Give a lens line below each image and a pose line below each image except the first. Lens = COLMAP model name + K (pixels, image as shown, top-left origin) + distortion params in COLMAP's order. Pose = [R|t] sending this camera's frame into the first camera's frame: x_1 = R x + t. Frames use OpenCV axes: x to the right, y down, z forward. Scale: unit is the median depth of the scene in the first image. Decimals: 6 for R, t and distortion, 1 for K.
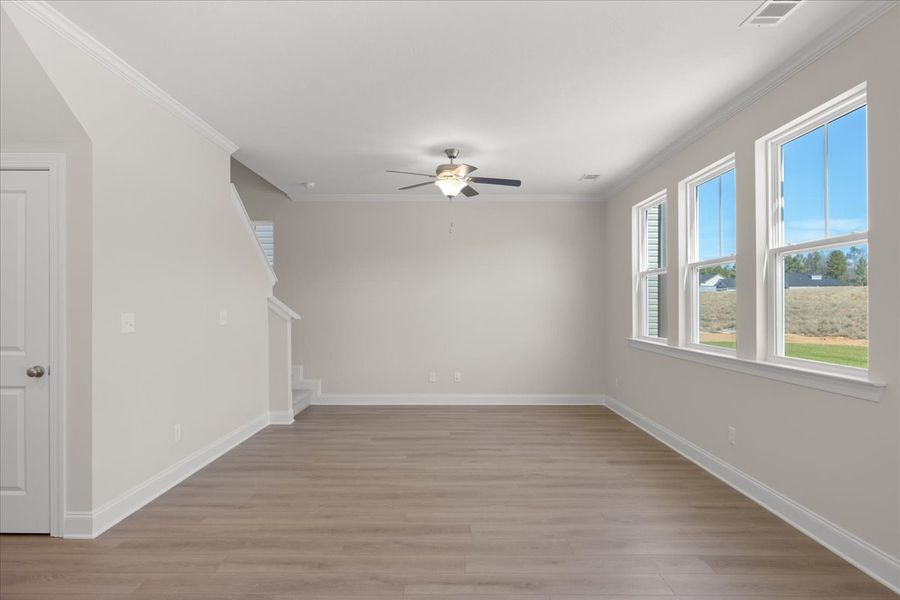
lens RADIAL K [[491.8, 0, 448.5], [0, 491.8, 302.1], [0, 0, 1]] dist [-0.007825, -0.000178]
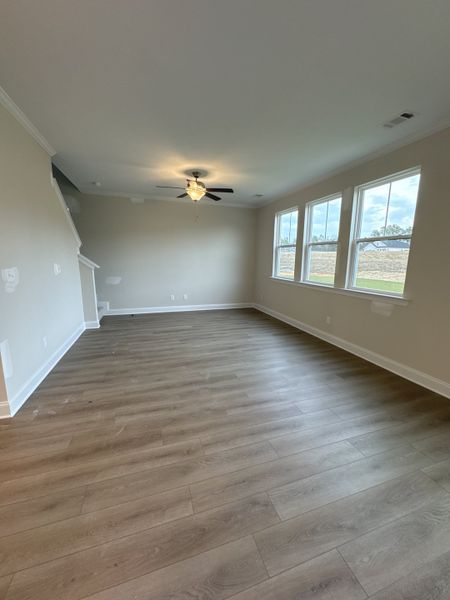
lens RADIAL K [[238.4, 0, 225.3], [0, 238.4, 298.1], [0, 0, 1]] dist [-0.006835, -0.000634]
pose [[0.948177, -0.038224, 0.315437, -0.206340], [-0.017679, 0.984854, 0.172482, -0.016563], [-0.317252, -0.169120, 0.933140, 0.104029]]
